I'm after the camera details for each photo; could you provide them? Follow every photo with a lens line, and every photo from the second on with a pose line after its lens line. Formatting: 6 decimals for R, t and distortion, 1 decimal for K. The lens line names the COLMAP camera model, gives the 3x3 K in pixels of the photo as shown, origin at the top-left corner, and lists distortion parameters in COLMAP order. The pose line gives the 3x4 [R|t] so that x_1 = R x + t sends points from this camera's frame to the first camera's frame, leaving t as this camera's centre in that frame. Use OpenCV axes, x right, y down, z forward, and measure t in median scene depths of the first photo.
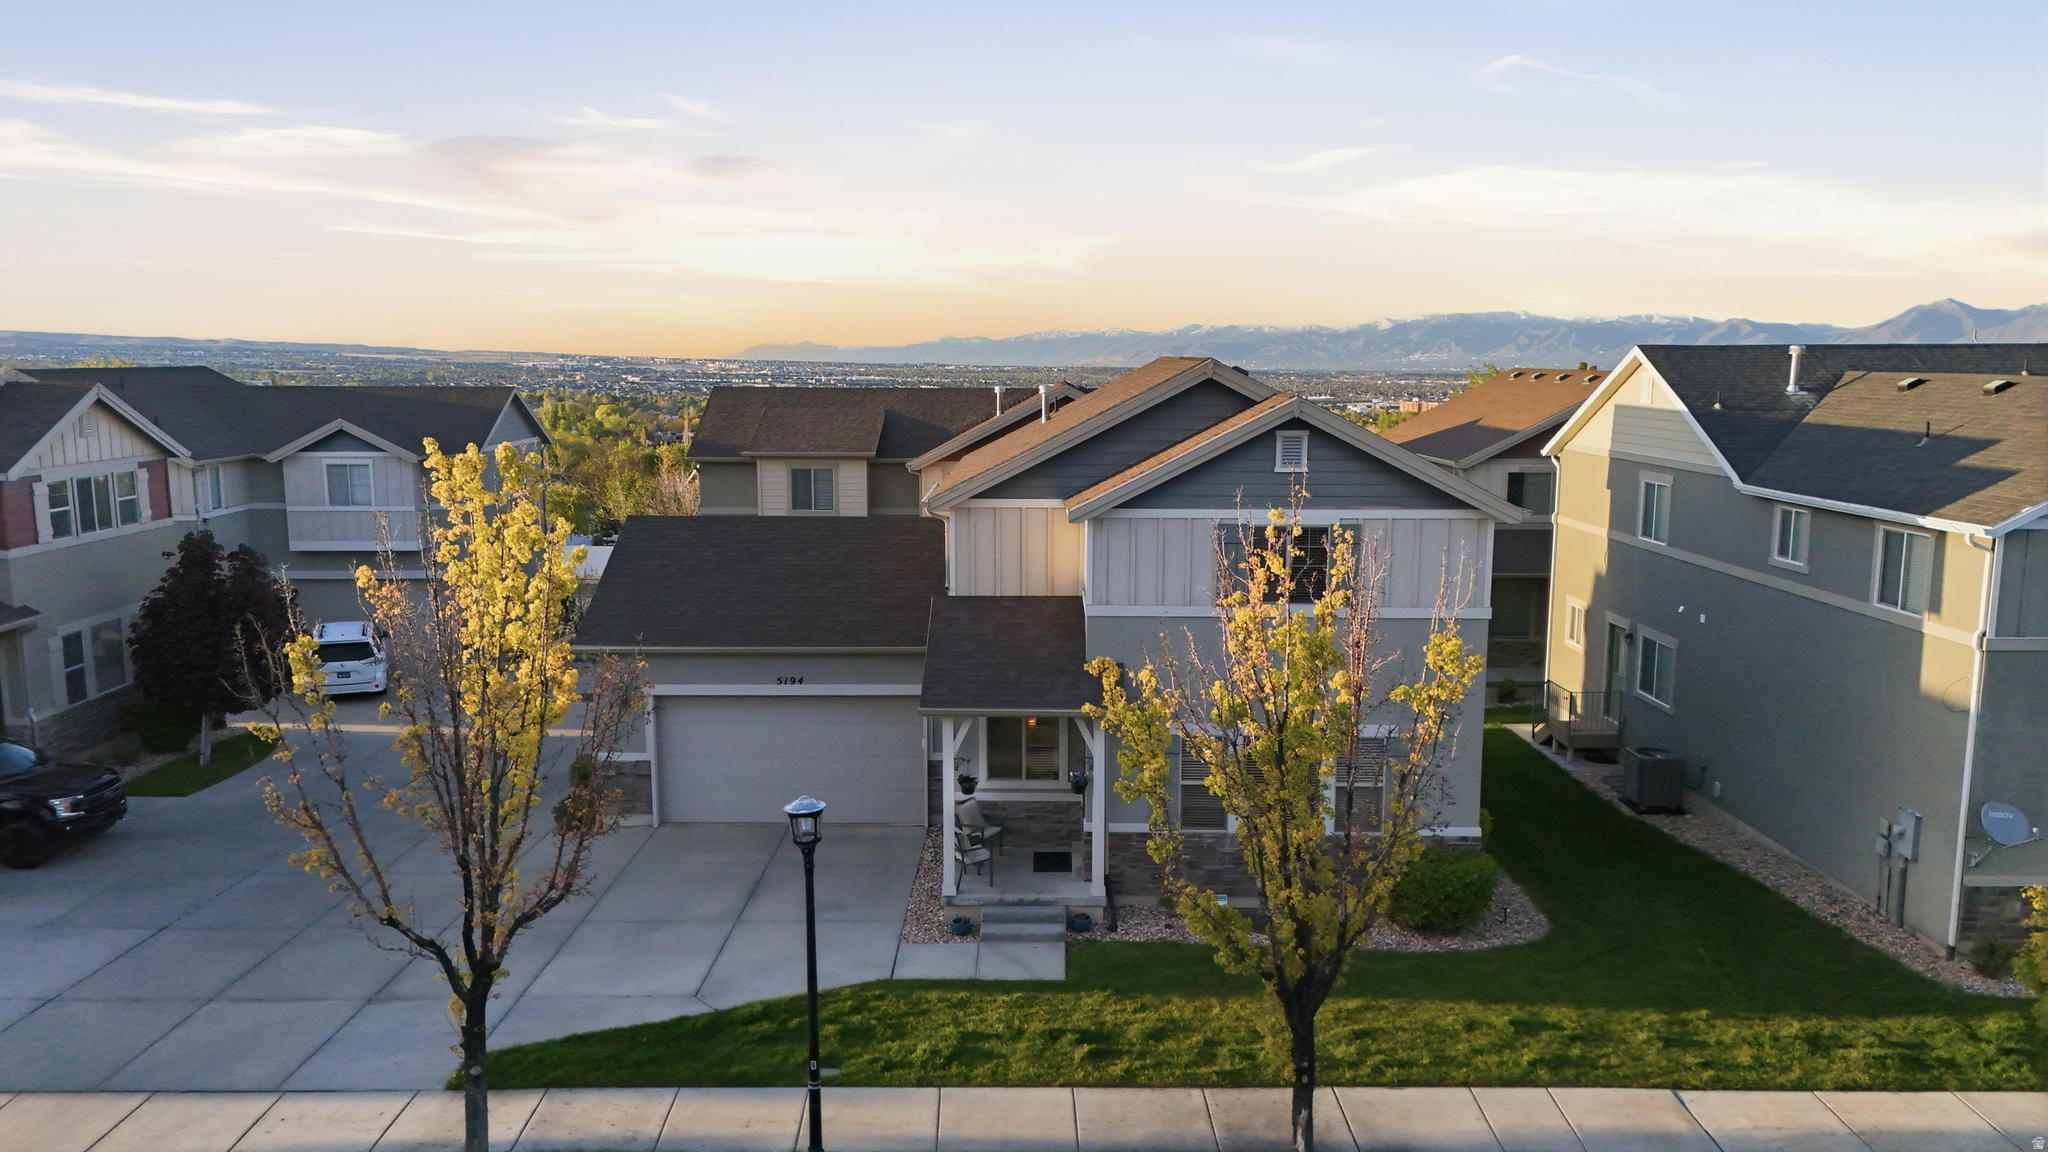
lens RADIAL K [[1499.7, 0, 1025.0], [0, 1499.7, 585.7], [0, 0, 1]] dist [0.081047, -0.072623]
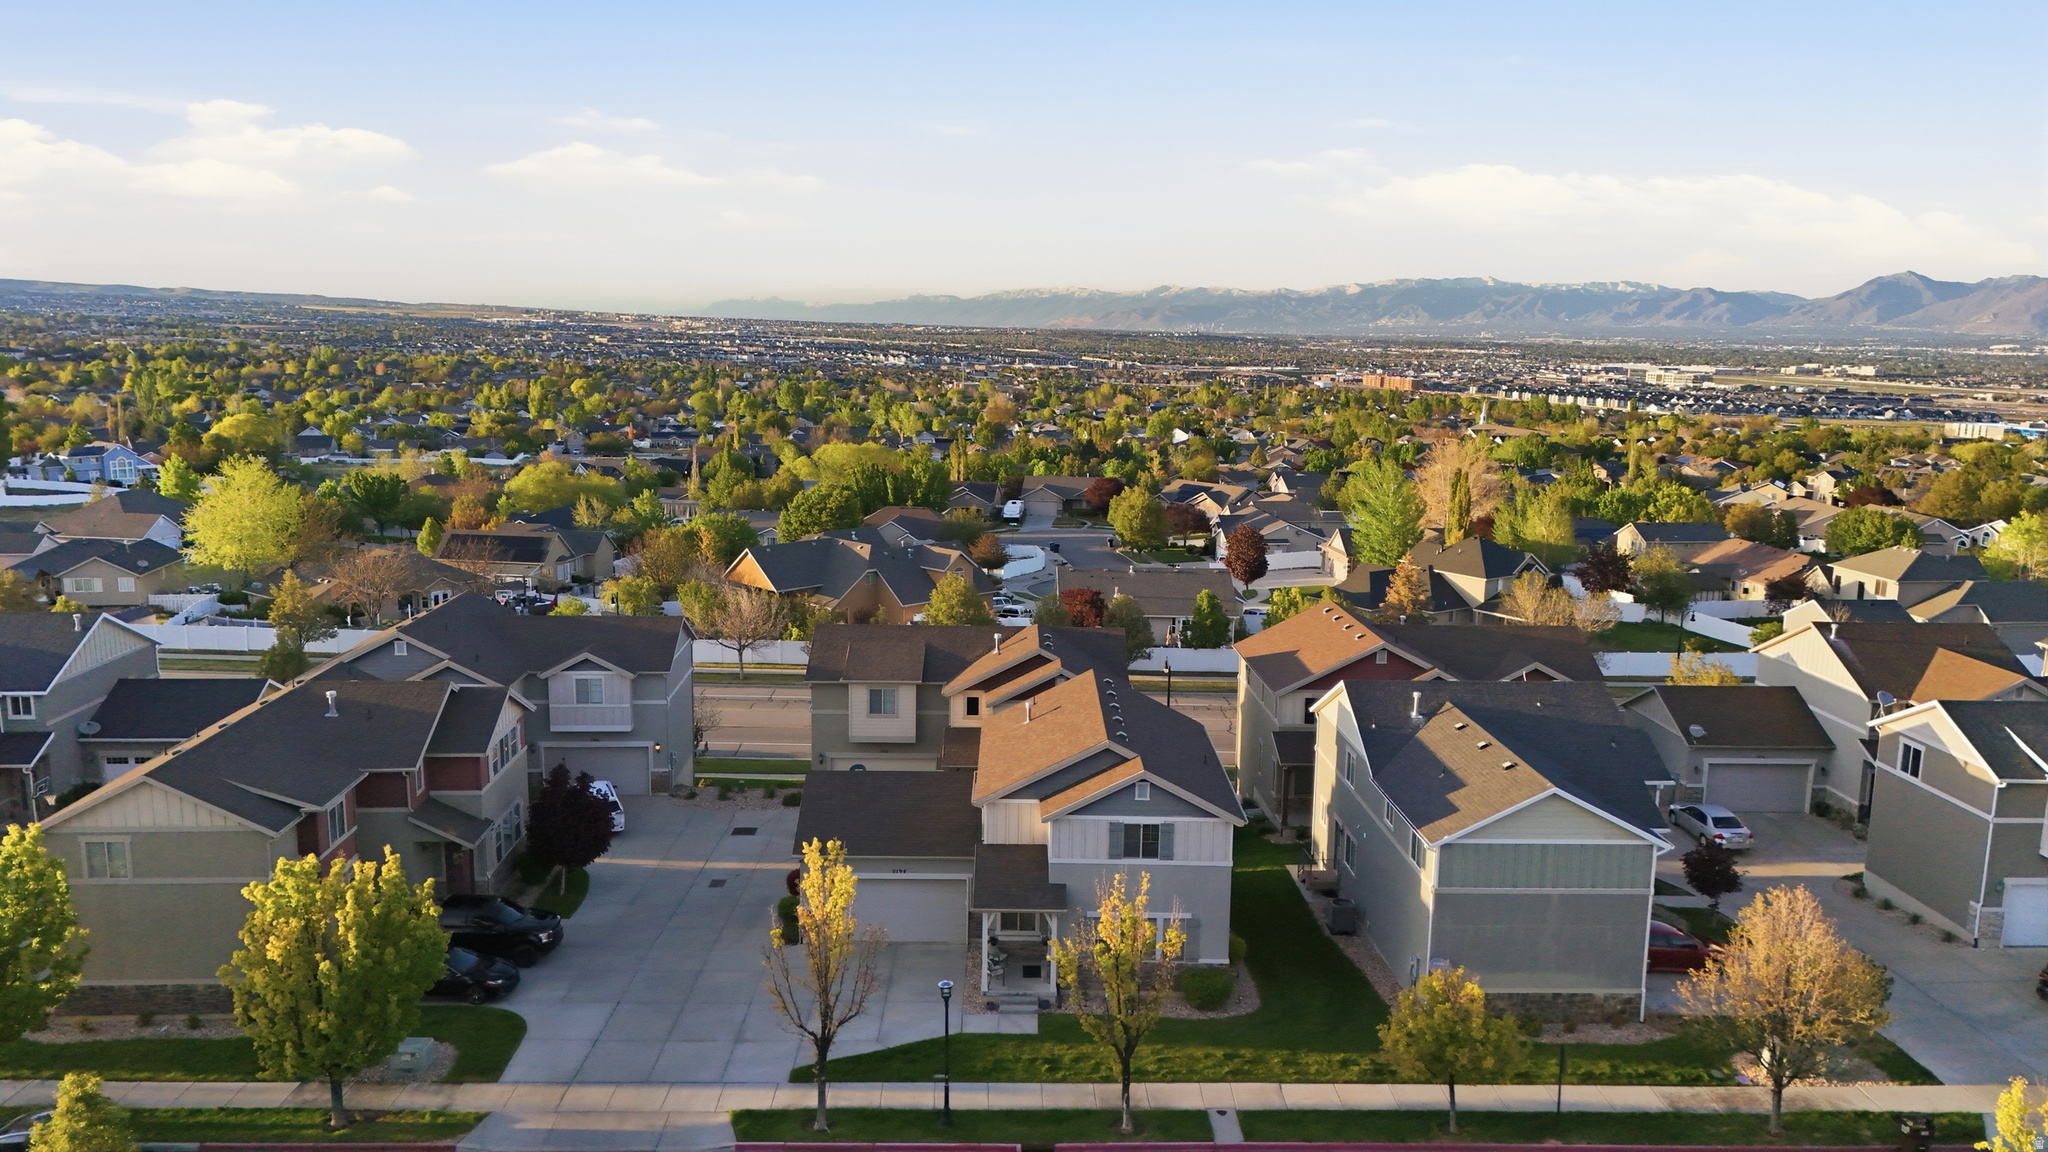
lens RADIAL K [[1499.7, 0, 1025.0], [0, 1499.7, 585.7], [0, 0, 1]] dist [0.081047, -0.072623]
pose [[0.999691, 0.009801, 0.022837, -0.047650], [-0.010396, 0.999607, 0.026050, -0.438207], [-0.022573, -0.026280, 0.999400, -1.165318]]
